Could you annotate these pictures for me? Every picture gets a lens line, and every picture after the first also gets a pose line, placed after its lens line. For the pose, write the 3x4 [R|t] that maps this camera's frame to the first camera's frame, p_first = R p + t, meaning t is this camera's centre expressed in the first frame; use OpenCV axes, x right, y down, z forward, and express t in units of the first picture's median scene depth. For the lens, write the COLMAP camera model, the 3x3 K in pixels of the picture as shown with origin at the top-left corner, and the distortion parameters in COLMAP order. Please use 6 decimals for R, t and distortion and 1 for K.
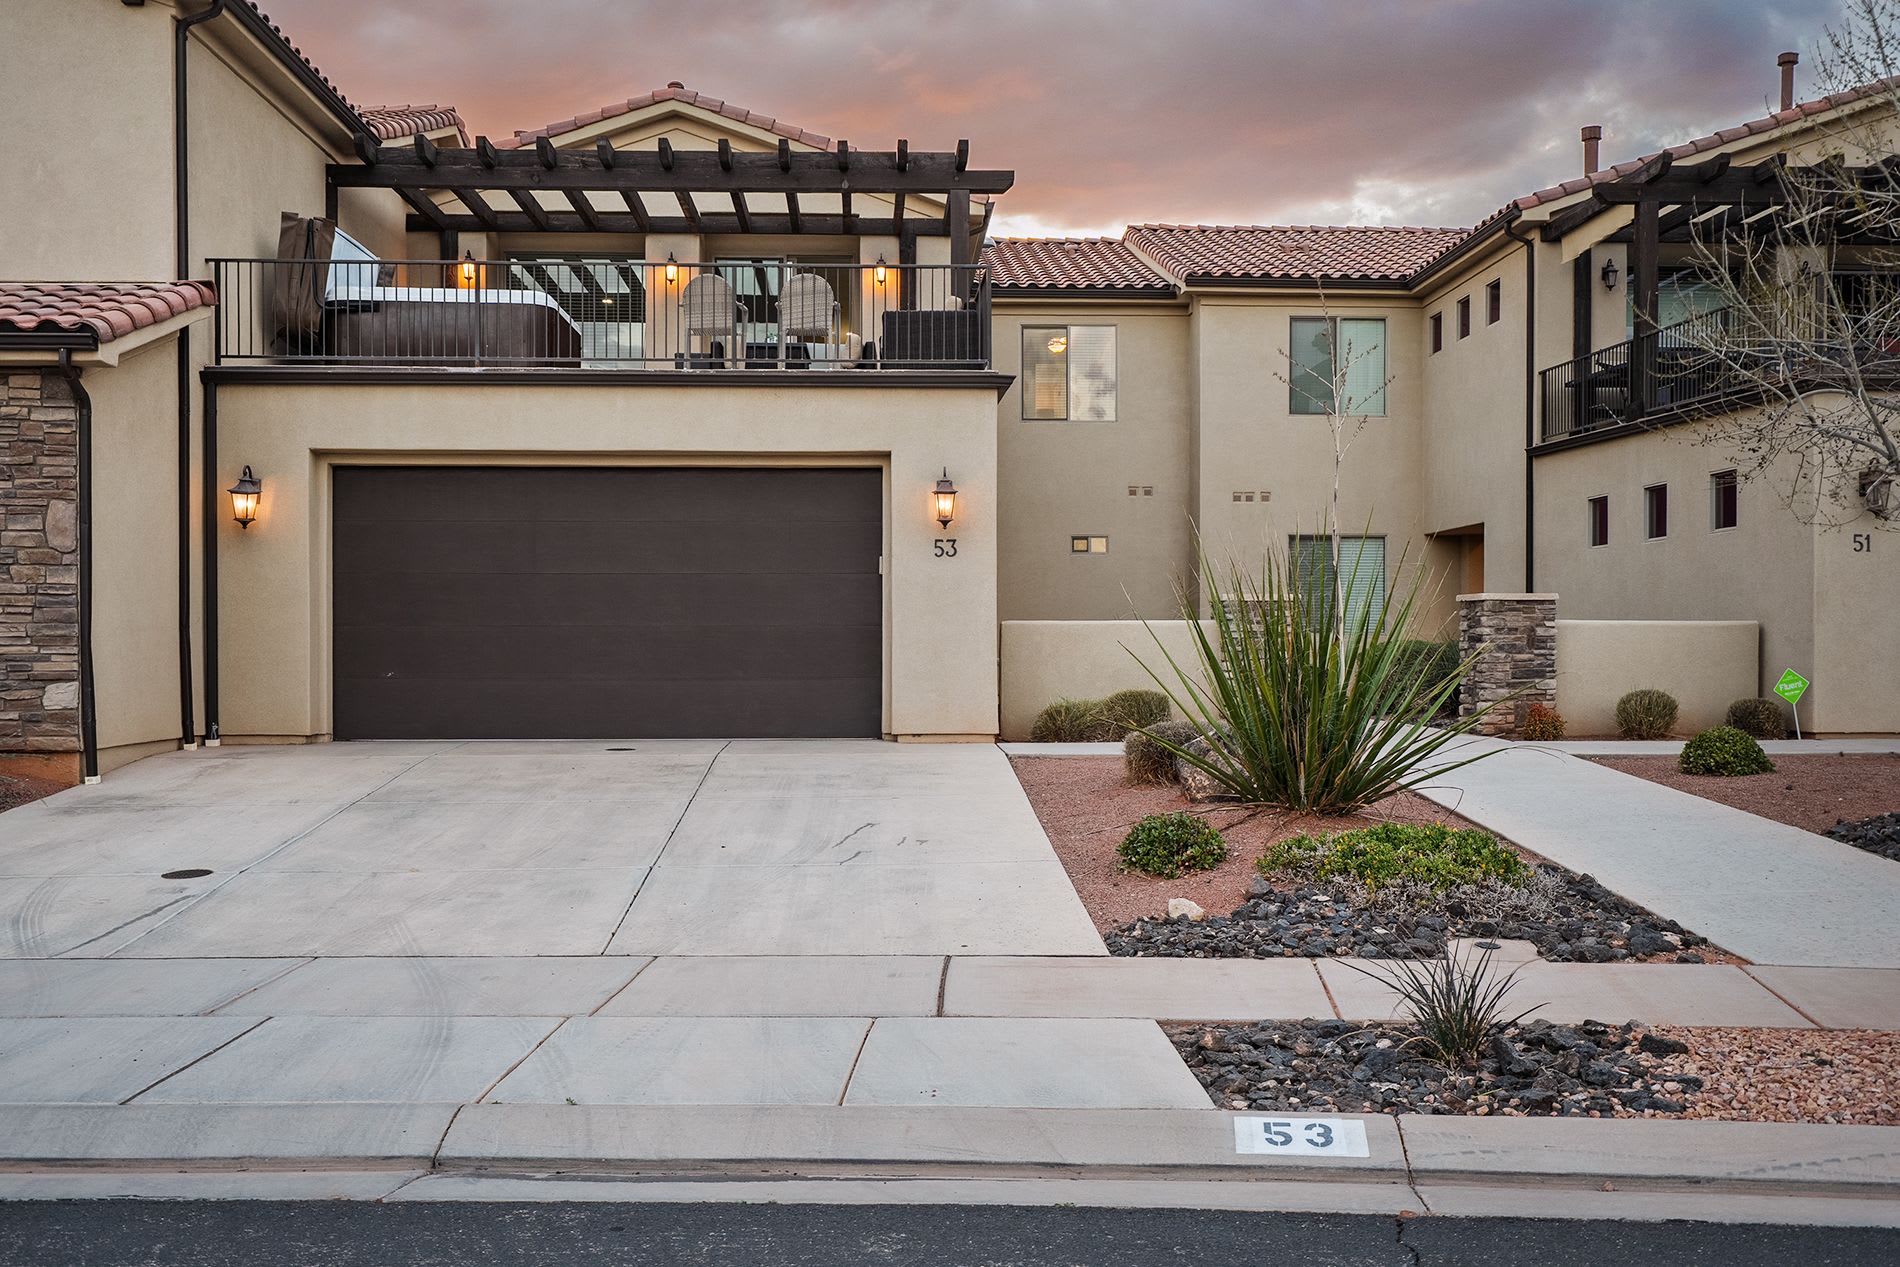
lens RADIAL K [[1566.8, 0, 950.2], [0, 1566.8, 630.8], [0, 0, 1]] dist [0.012238, -0.006312]
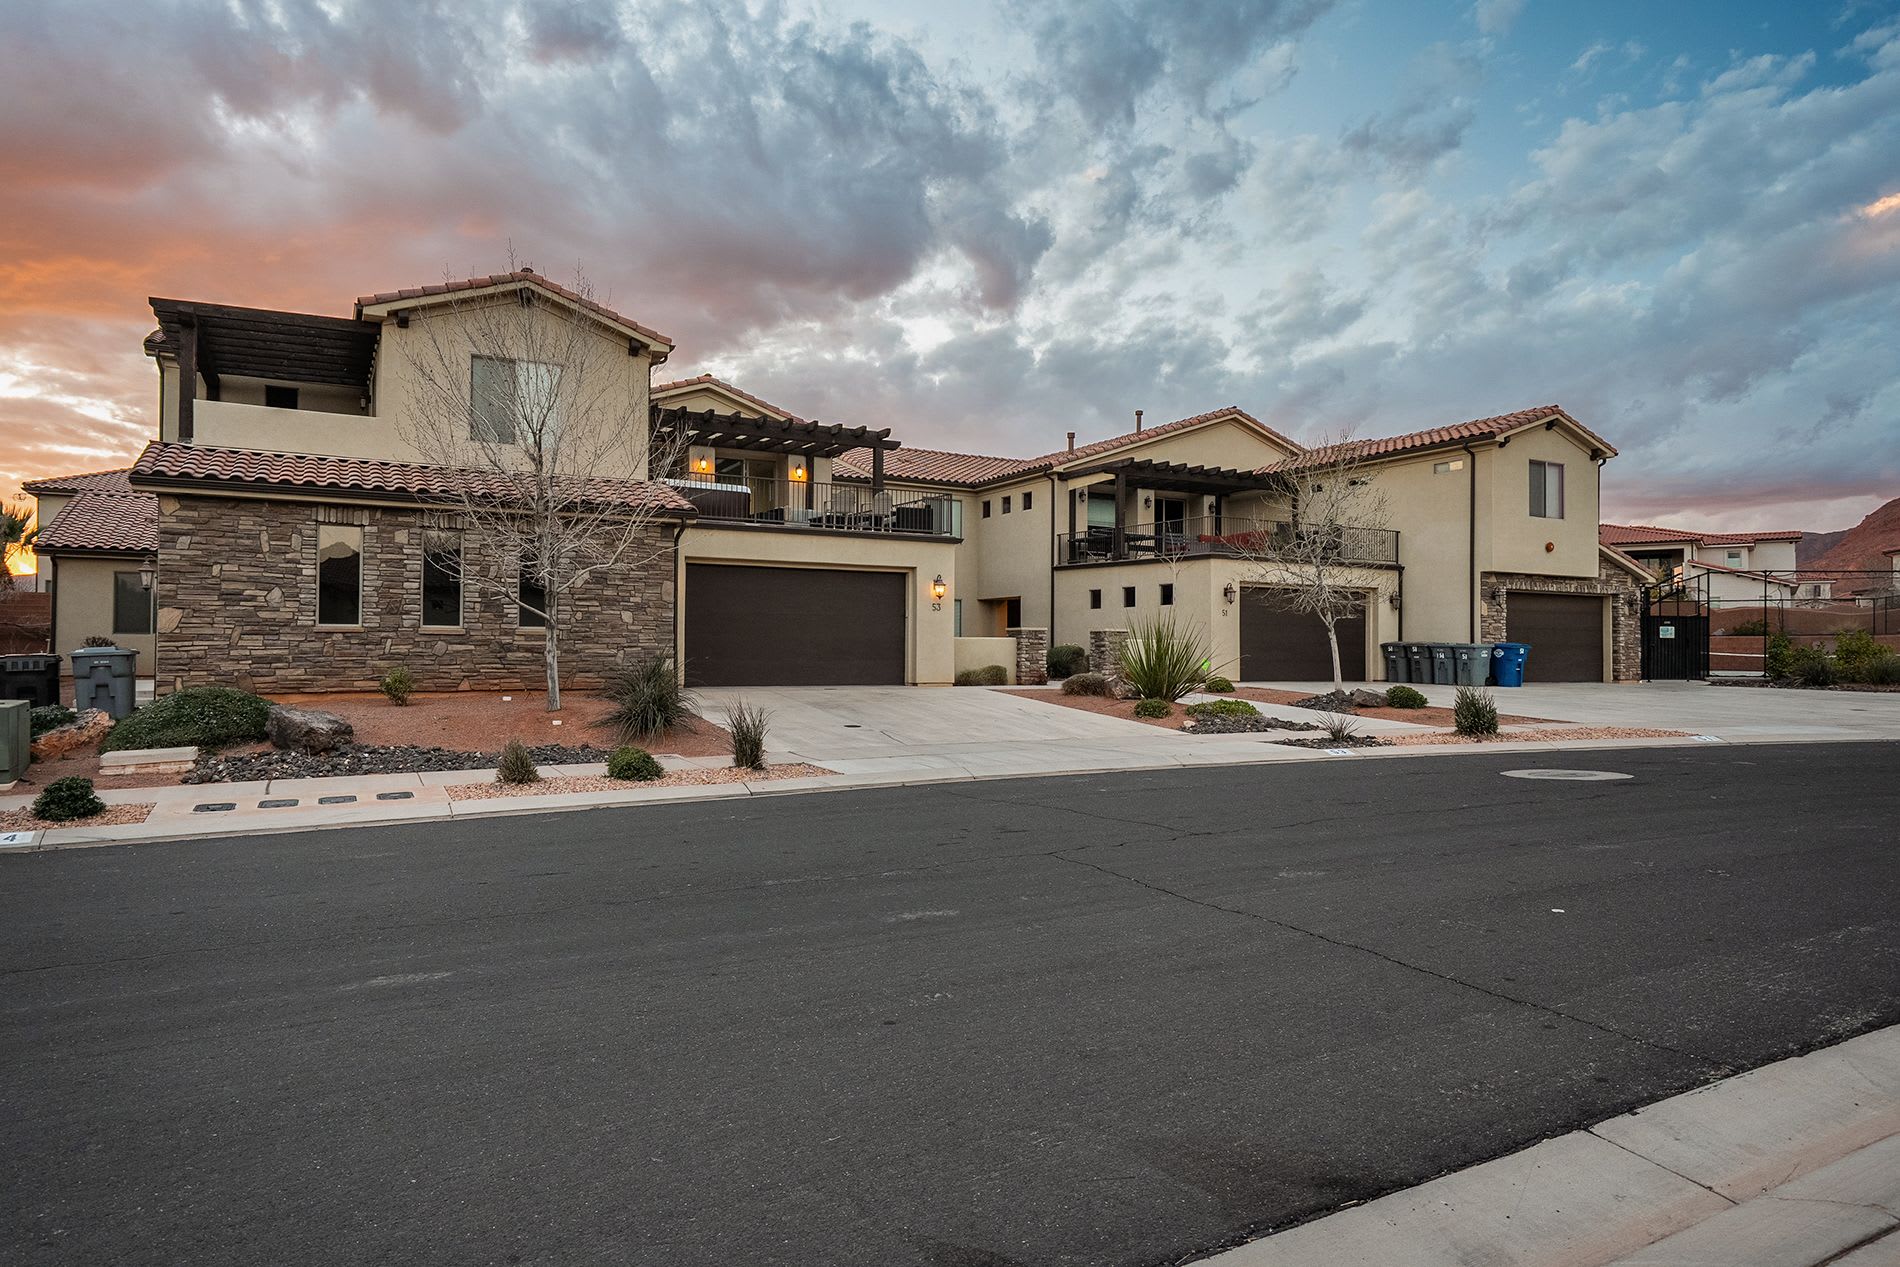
lens RADIAL K [[896.5, 0, 945.5], [0, 896.5, 638.5], [0, 0, 1]] dist [-0.000394, -0.000231]
pose [[0.917104, 0.008755, 0.398552, -0.341695], [-0.005339, 0.999939, -0.009681, 0.006178], [-0.398612, 0.006750, 0.917095, -0.185555]]
